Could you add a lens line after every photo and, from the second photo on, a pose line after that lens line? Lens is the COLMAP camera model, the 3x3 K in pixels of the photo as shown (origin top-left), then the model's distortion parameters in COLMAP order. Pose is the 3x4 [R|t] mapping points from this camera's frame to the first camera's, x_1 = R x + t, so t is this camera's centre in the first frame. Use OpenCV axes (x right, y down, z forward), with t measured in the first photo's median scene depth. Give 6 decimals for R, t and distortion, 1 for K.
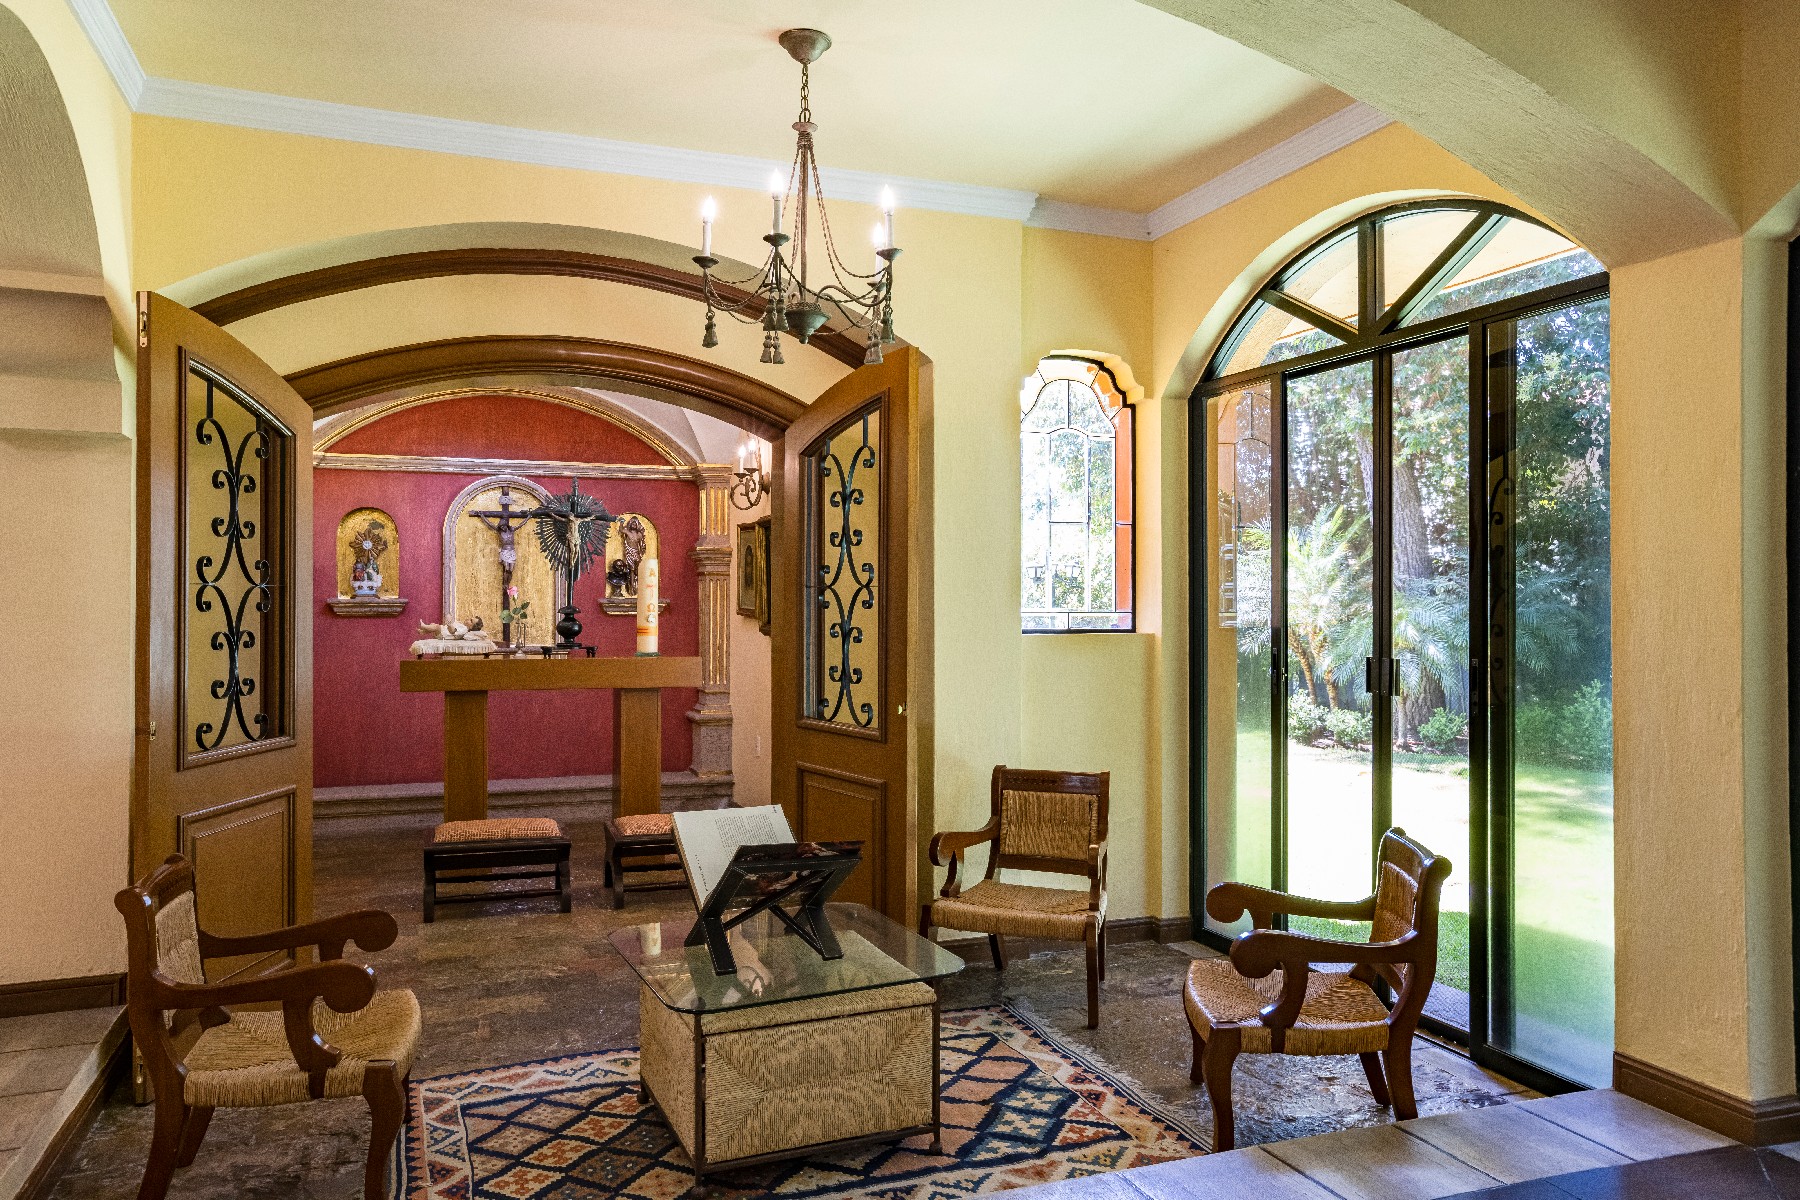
lens RADIAL K [[1294.4, 0, 903.5], [0, 1294.4, 604.0], [0, 0, 1]] dist [0.003141, 0.000615]
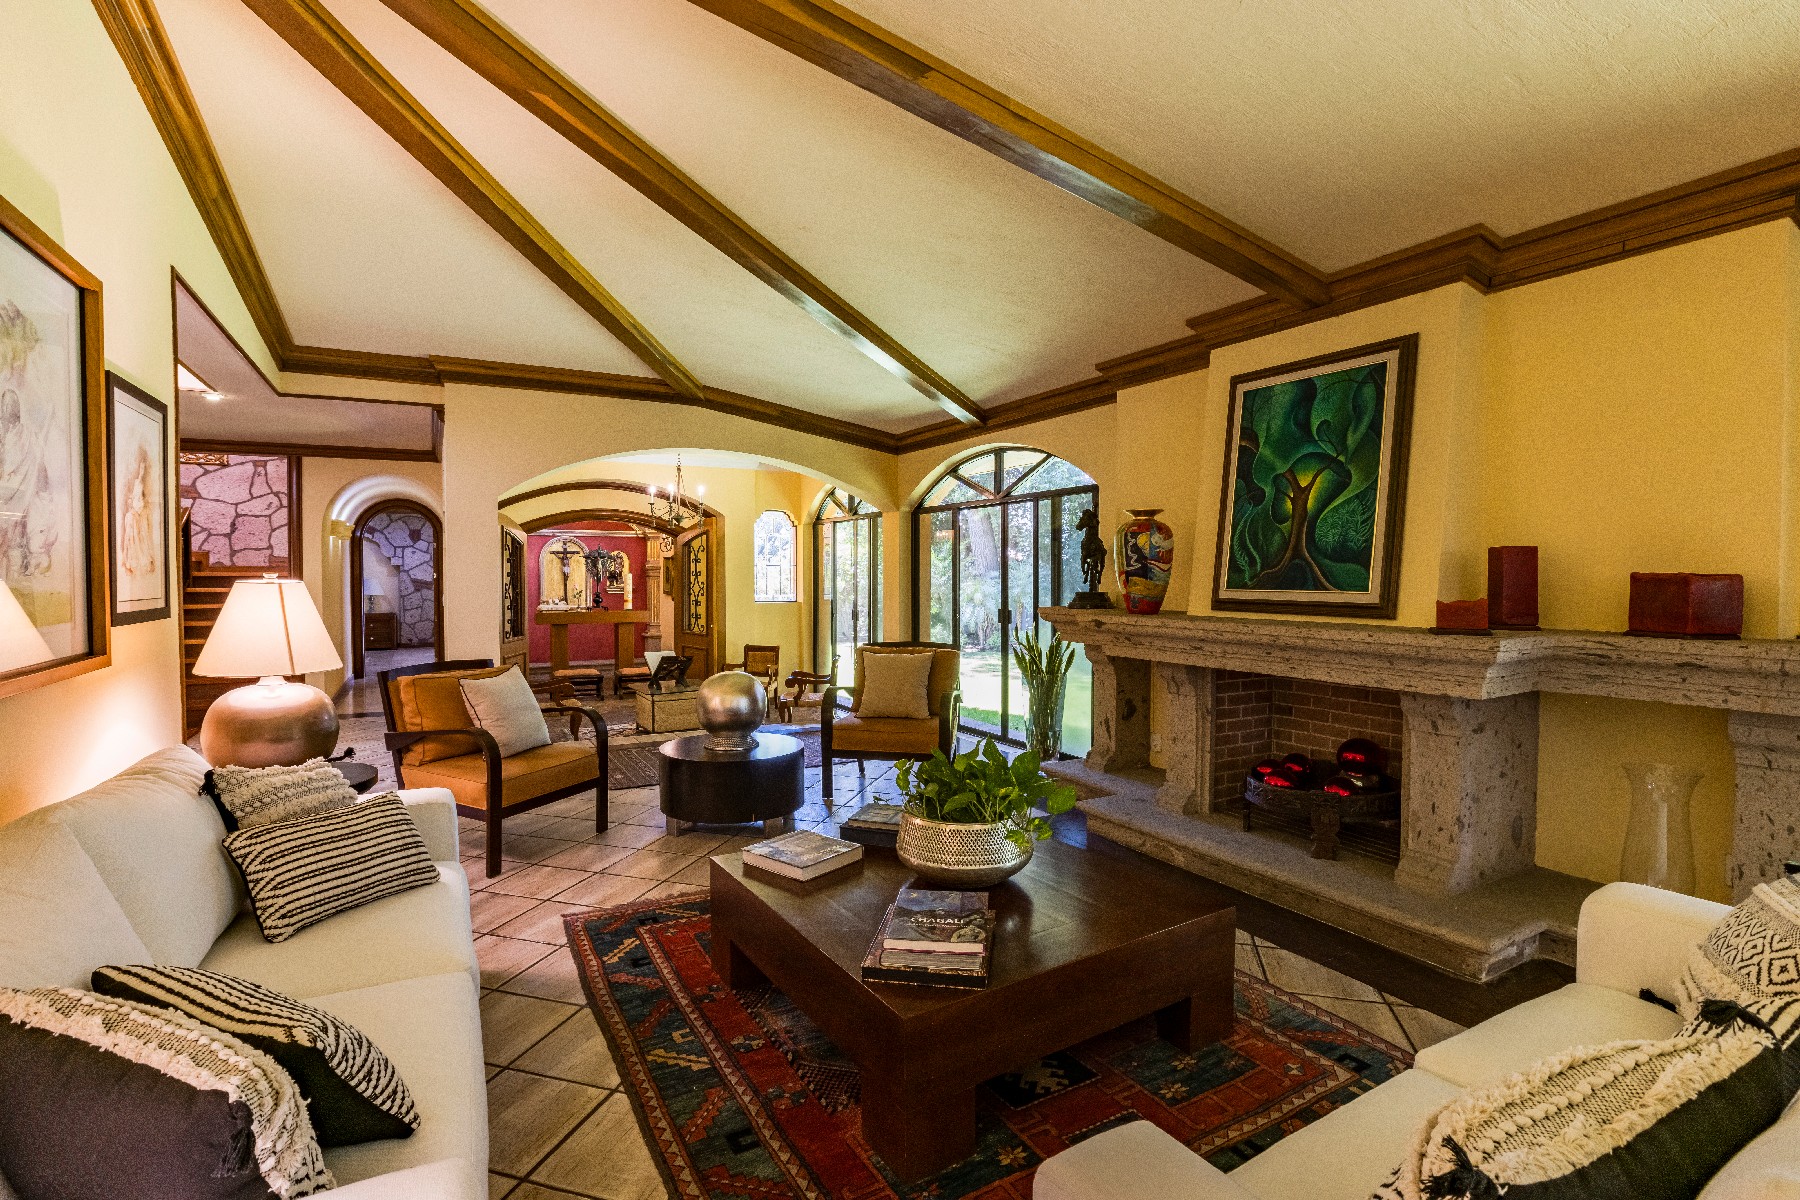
lens RADIAL K [[860.3, 0, 900.2], [0, 860.3, 589.8], [0, 0, 1]] dist [-0.029358, 0.000865]
pose [[0.990542, -0.005572, 0.137096, 0.129868], [0.002797, 0.999787, 0.020429, -0.041634], [-0.137180, -0.019853, 0.990347, -0.935092]]
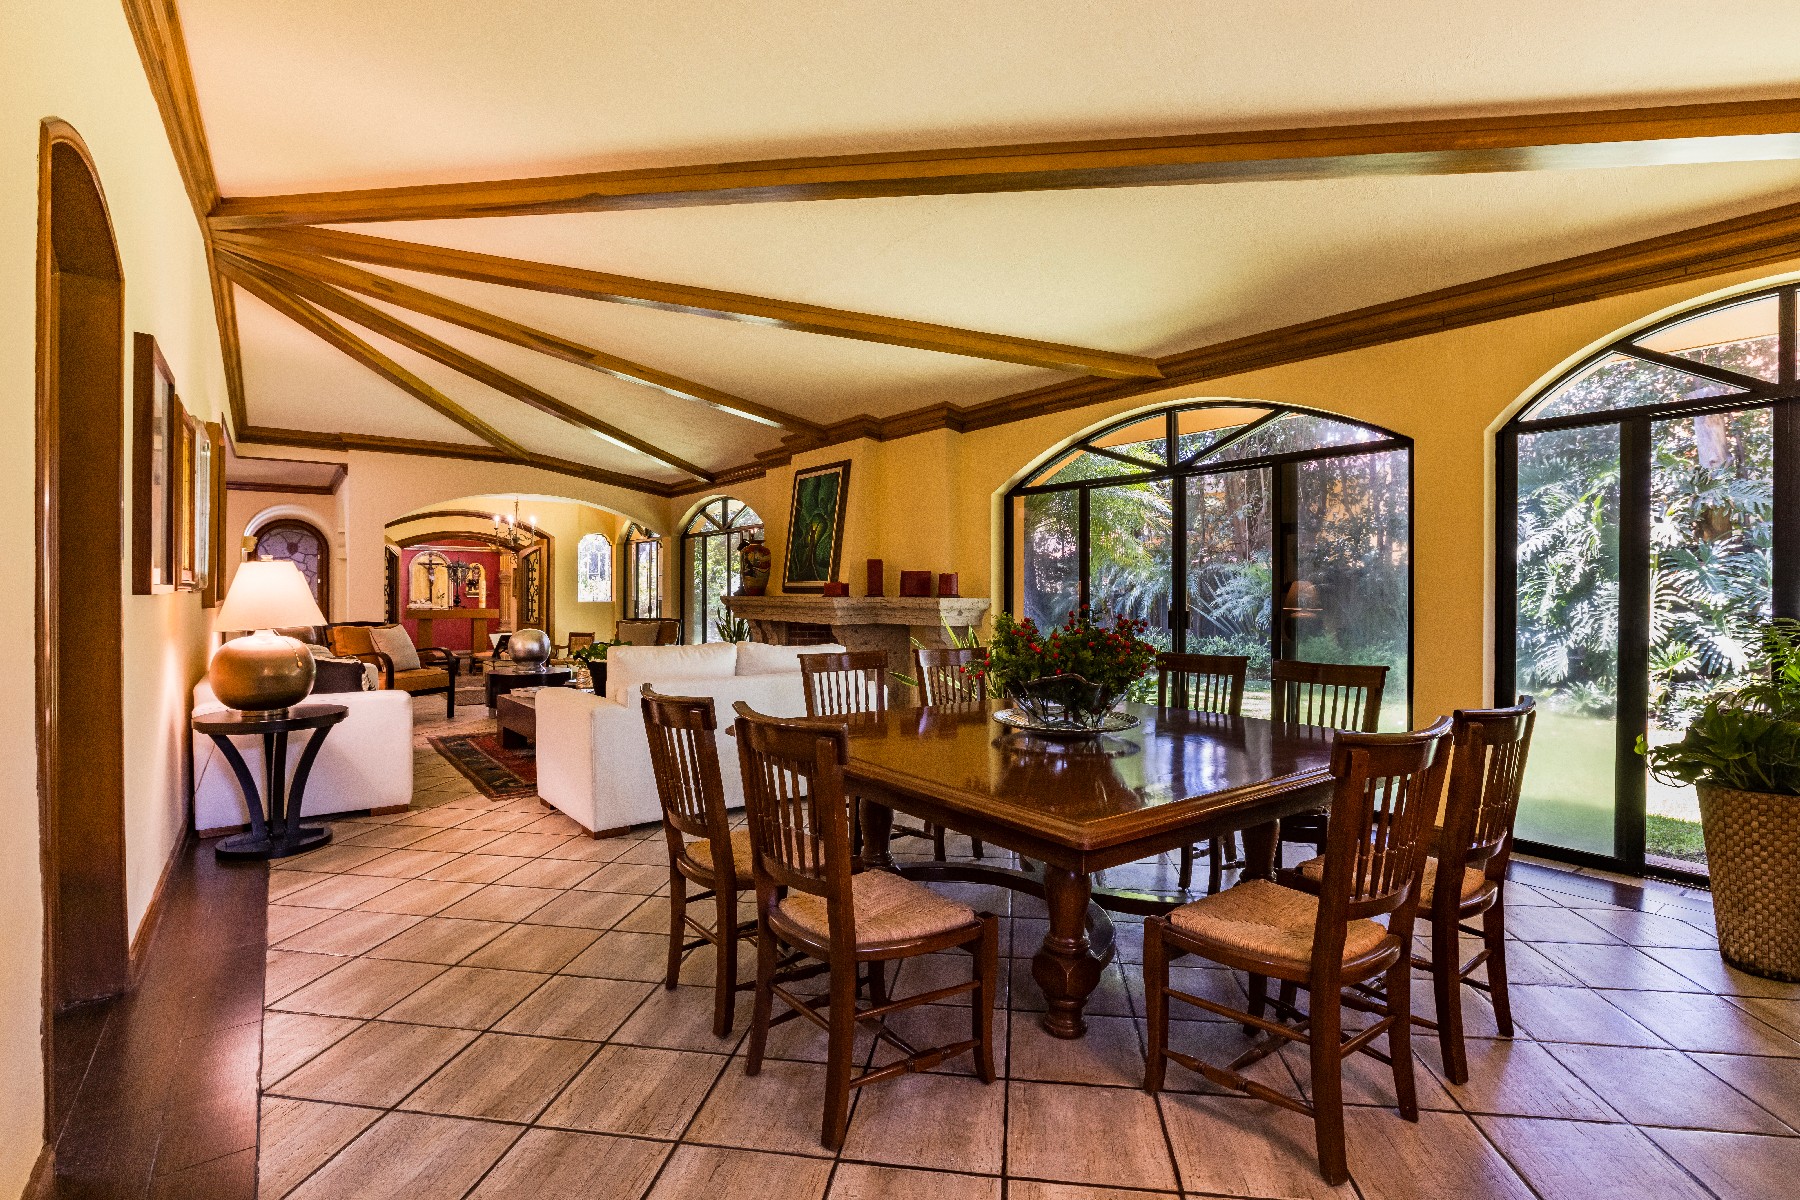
lens RADIAL K [[860.3, 0, 900.1], [0, 860.3, 598.4], [0, 0, 1]] dist [-0.029358, 0.000865]
pose [[0.964504, 0.000711, 0.264066, 0.309947], [-0.002909, 0.999964, 0.007933, -0.009981], [-0.264051, -0.008420, 0.964472, -1.676553]]
